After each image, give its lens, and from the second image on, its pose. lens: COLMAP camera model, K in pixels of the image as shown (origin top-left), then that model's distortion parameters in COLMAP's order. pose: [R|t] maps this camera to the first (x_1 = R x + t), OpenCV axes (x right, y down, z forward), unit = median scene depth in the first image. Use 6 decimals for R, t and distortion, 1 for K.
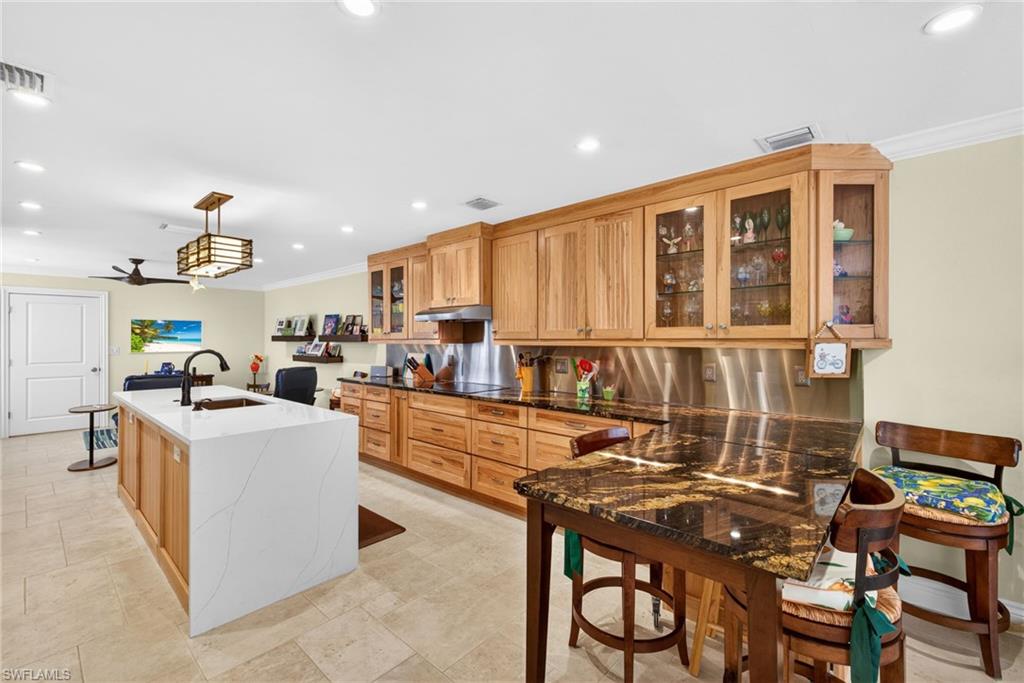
lens RADIAL K [[428.6, 0, 519.9], [0, 428.6, 334.9], [0, 0, 1]] dist [0.003334, -0.000228]
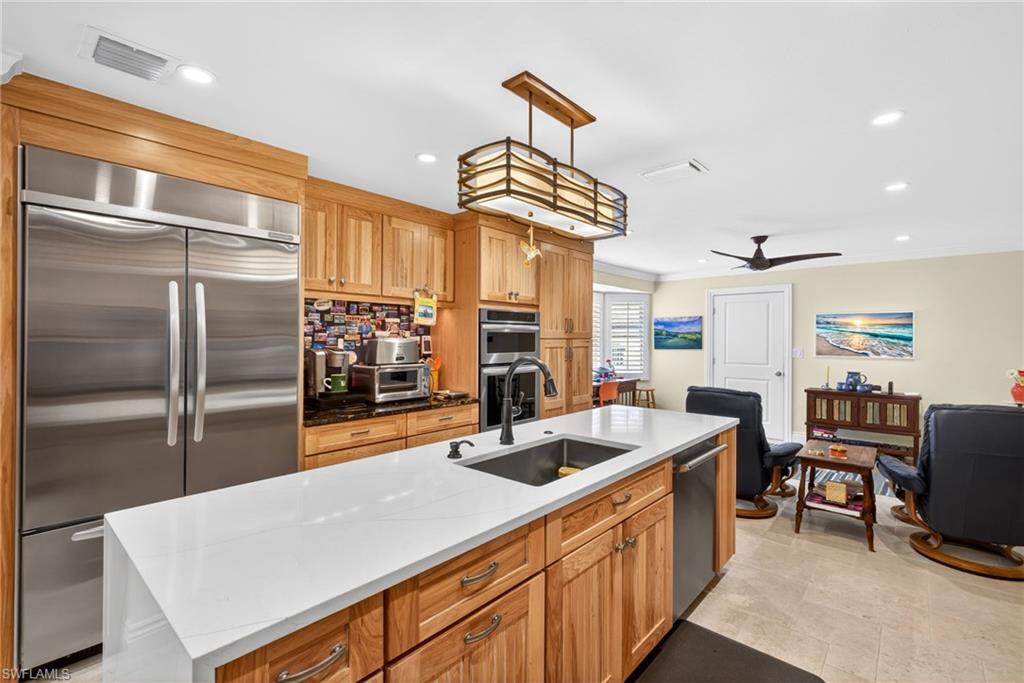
lens RADIAL K [[459.8, 0, 499.1], [0, 459.8, 341.6], [0, 0, 1]] dist [0.004620, -0.001631]
pose [[-0.021744, 0.010444, -0.999709, -0.038404], [0.002684, 0.999942, 0.010388, 0.003619], [0.999760, -0.002457, -0.021771, 0.489685]]
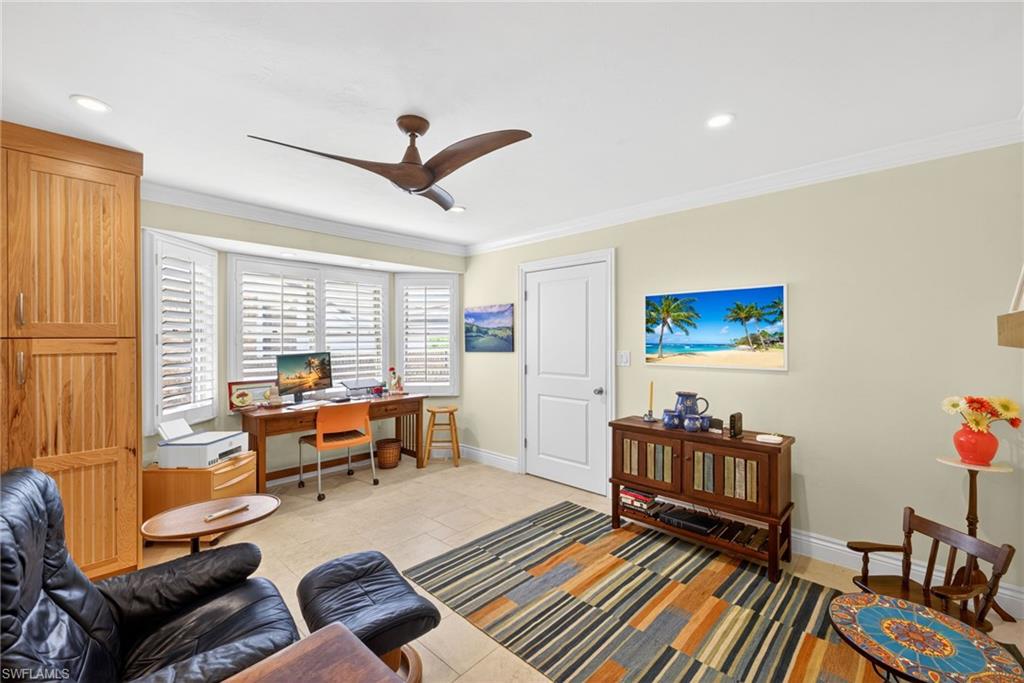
lens RADIAL K [[428.6, 0, 506.1], [0, 428.6, 343.1], [0, 0, 1]] dist [0.003334, -0.000228]
pose [[-0.029639, 0.014147, -0.999461, -0.469604], [0.007337, 0.999876, 0.013935, 0.010171], [0.999534, -0.006920, -0.029739, 0.977717]]
